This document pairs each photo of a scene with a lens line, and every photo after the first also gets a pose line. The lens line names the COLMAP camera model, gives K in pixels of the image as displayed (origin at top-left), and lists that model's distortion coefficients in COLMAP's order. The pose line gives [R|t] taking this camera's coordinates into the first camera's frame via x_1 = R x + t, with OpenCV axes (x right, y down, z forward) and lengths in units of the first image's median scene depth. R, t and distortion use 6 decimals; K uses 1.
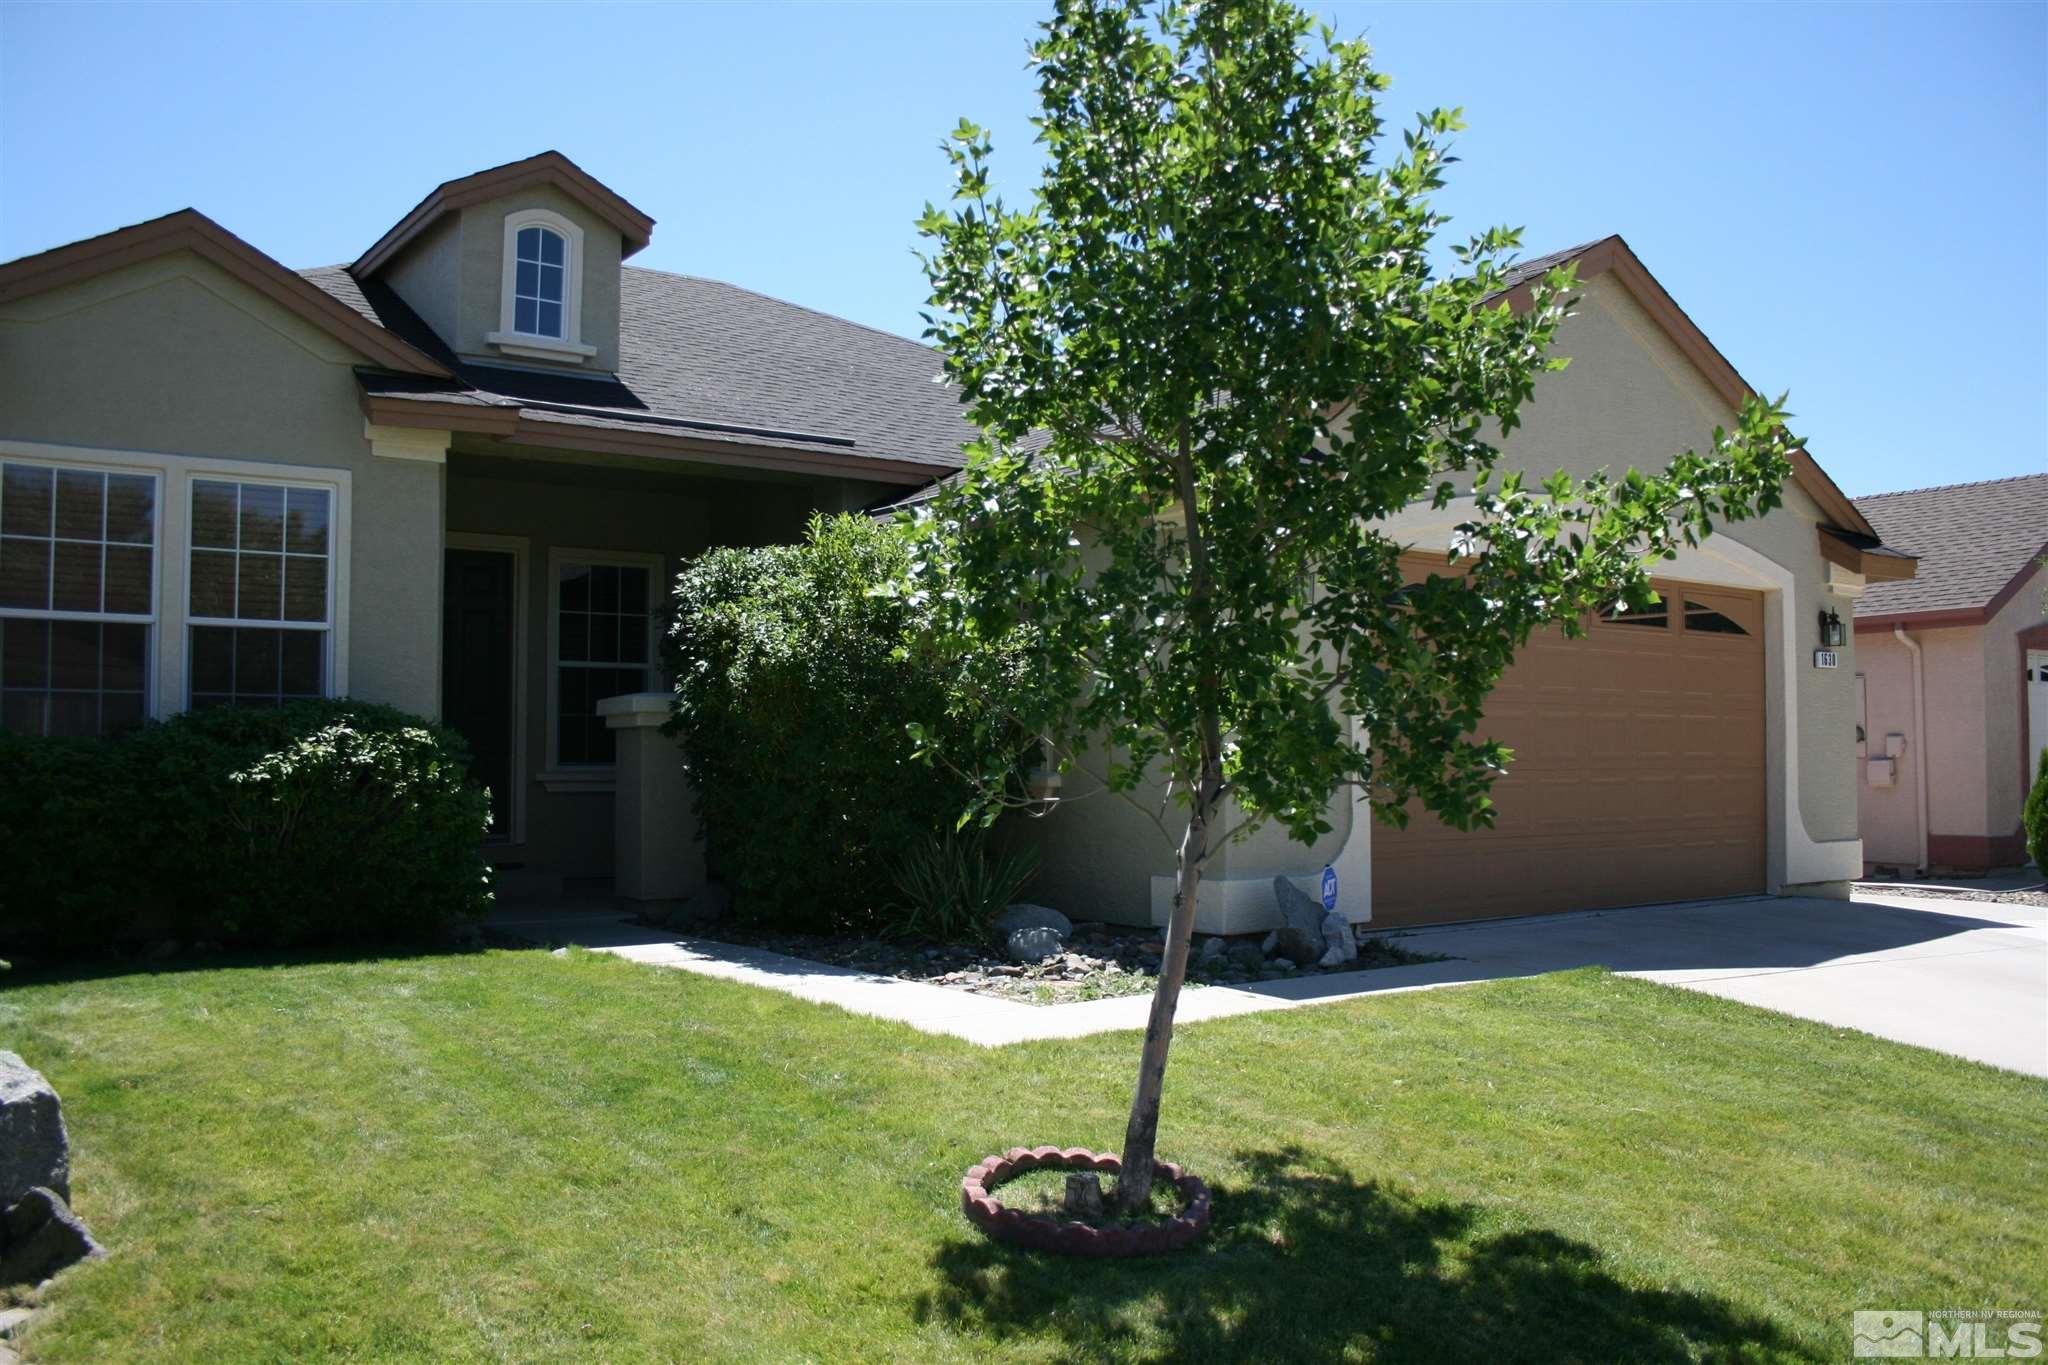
lens RADIAL K [[1720.1, 0, 1015.0], [0, 1720.1, 683.8], [0, 0, 1]] dist [-0.149689, 0.096162]
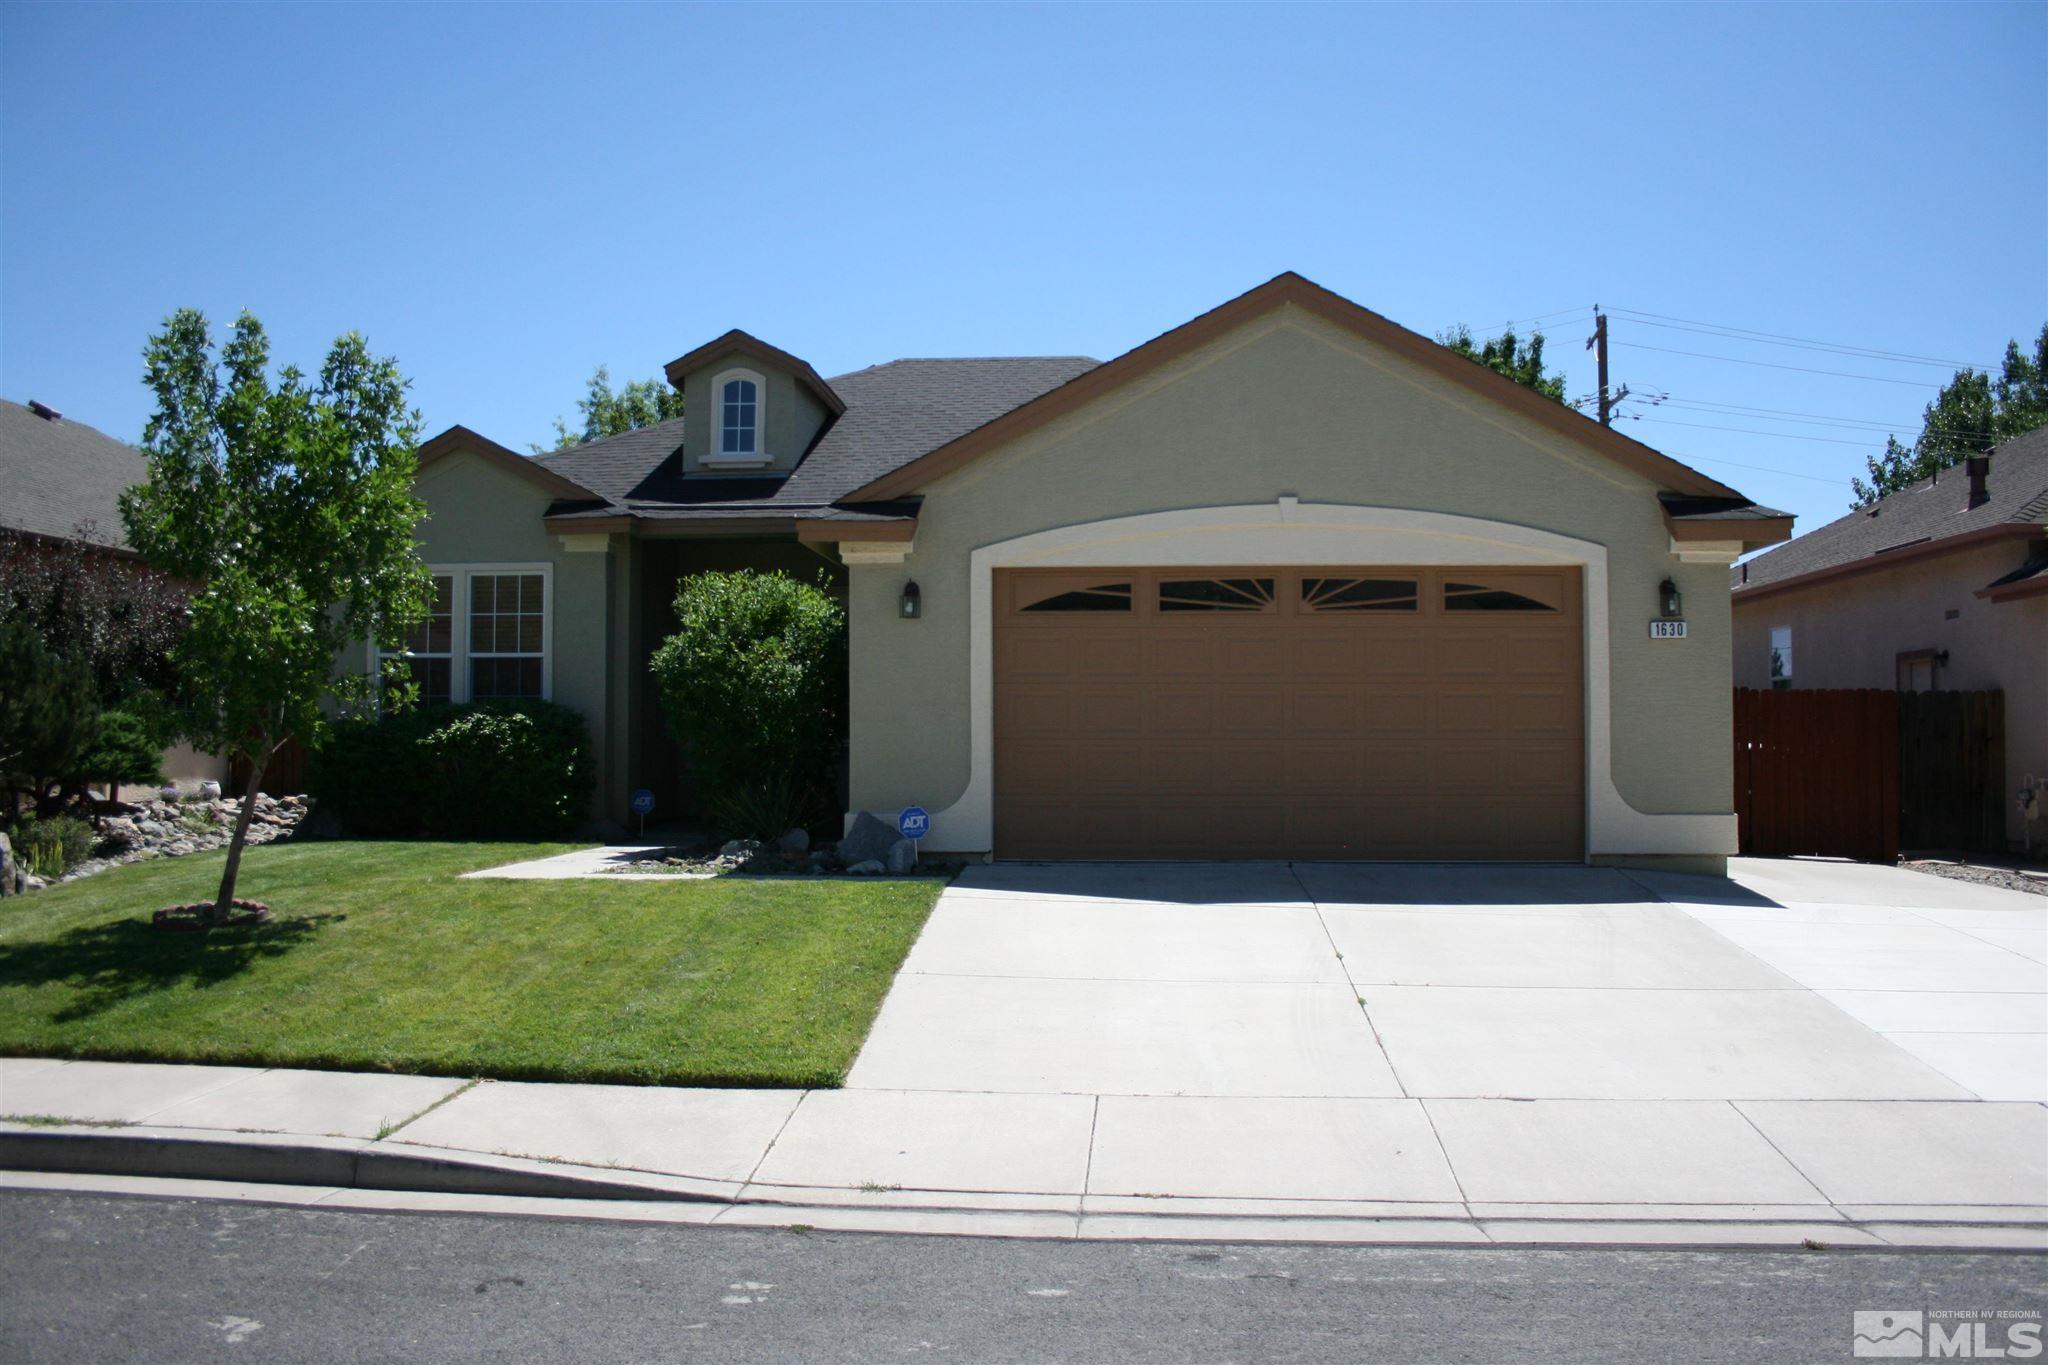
lens RADIAL K [[1720.1, 0, 1024.8], [0, 1720.1, 676.8], [0, 0, 1]] dist [-0.149689, 0.096162]
pose [[0.767470, -0.023570, -0.640652, 0.907723], [0.028631, 0.999587, -0.002476, 0.005407], [0.640445, -0.016442, 0.767828, -0.010936]]
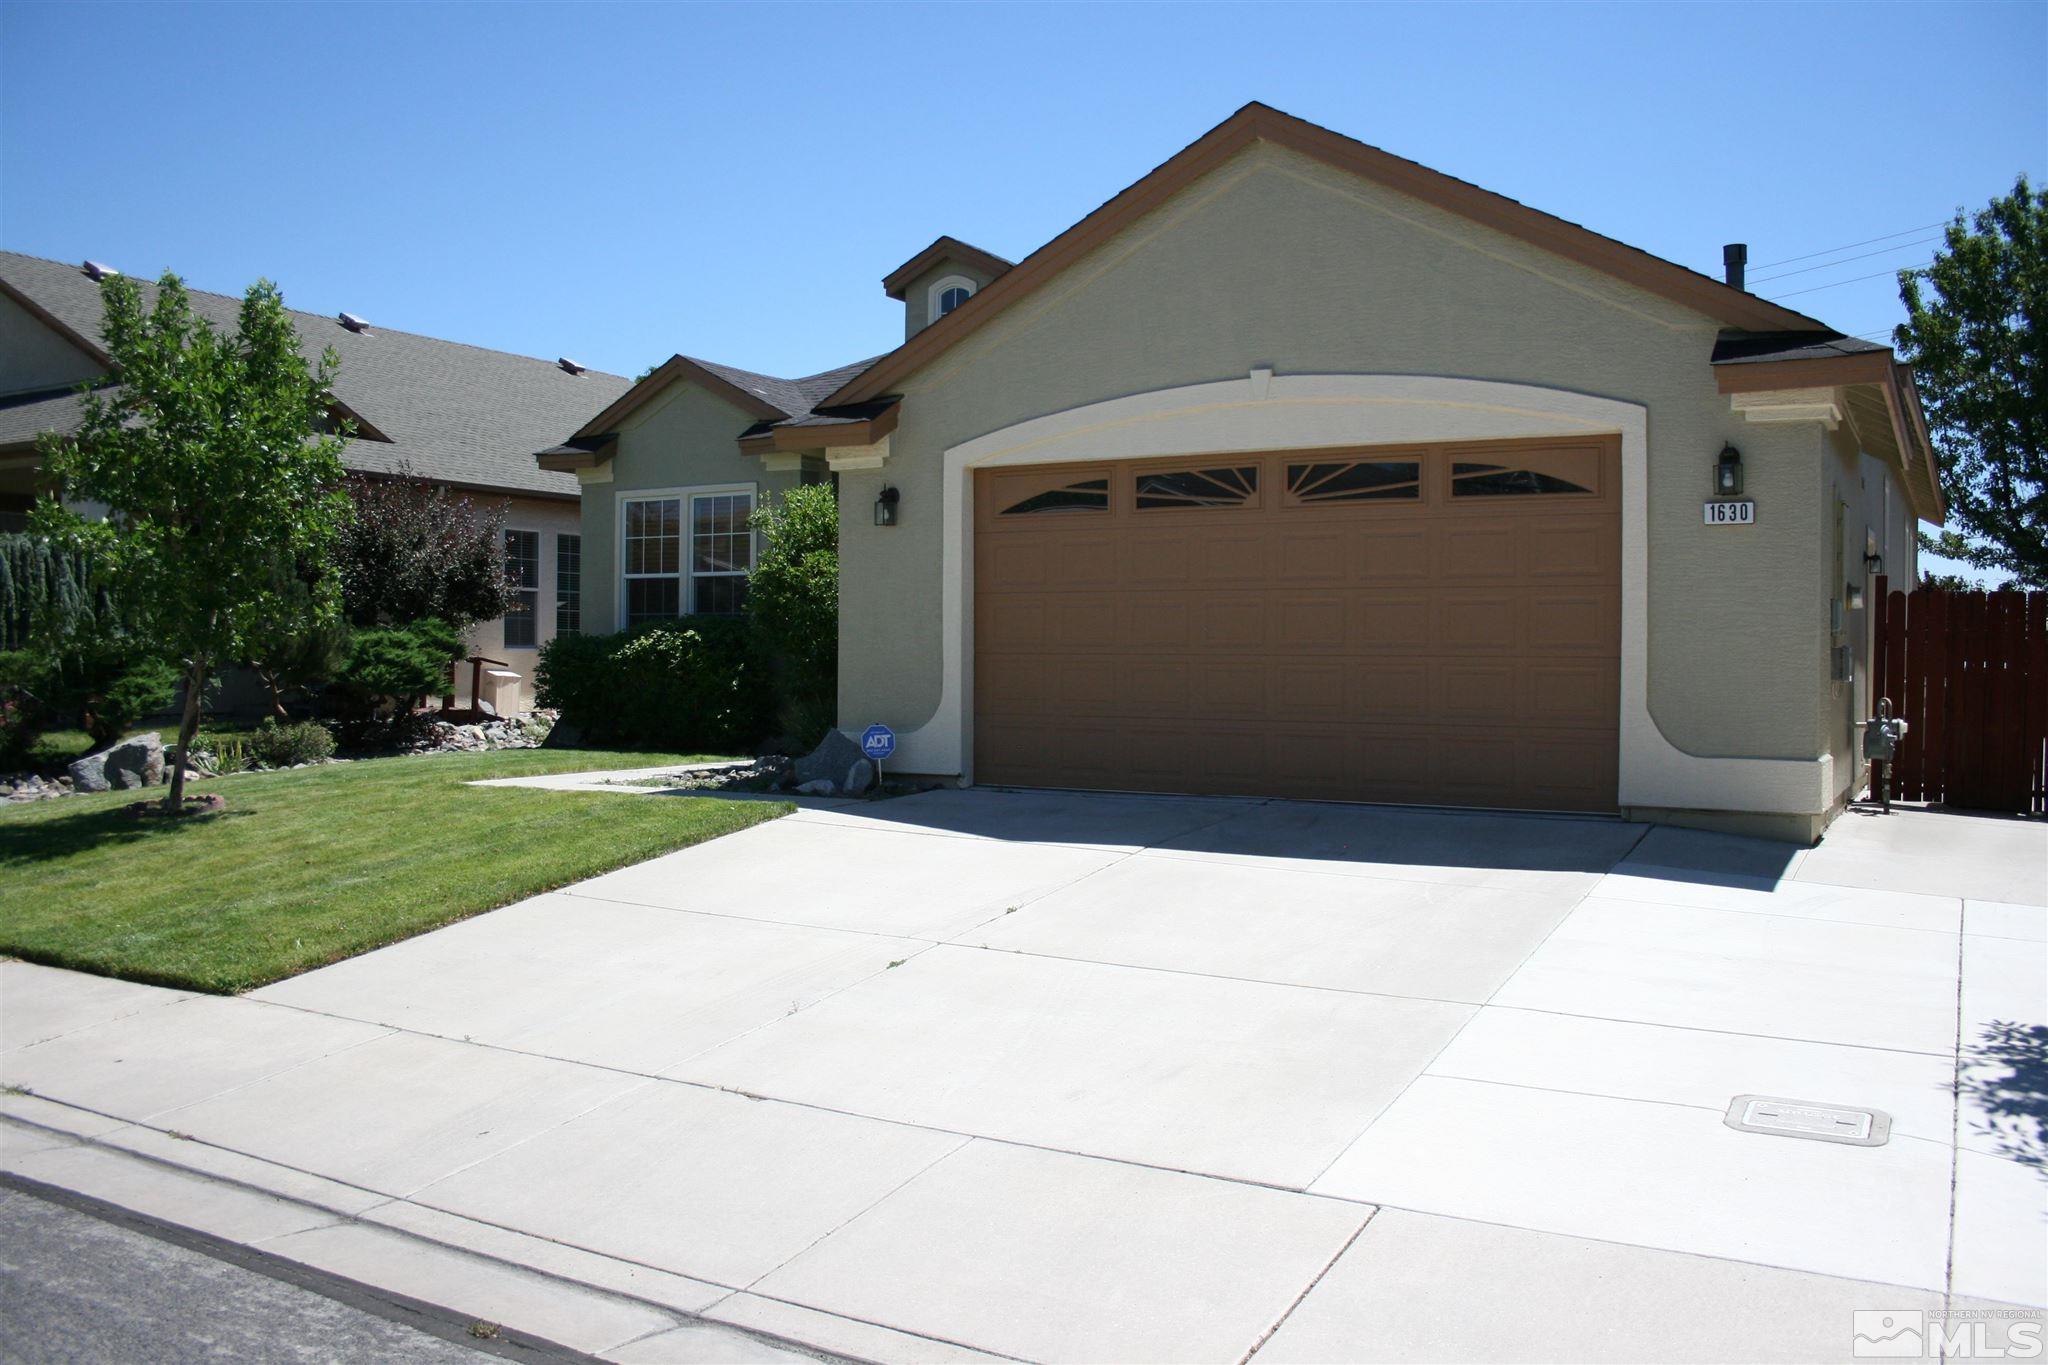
lens RADIAL K [[1720.1, 0, 1030.6], [0, 1720.1, 672.6], [0, 0, 1]] dist [-0.149689, 0.096162]
pose [[0.413722, 0.008965, -0.910359, 1.132194], [0.035399, 0.999037, 0.025926, 0.028527], [0.909715, -0.042952, 0.413006, 0.443401]]
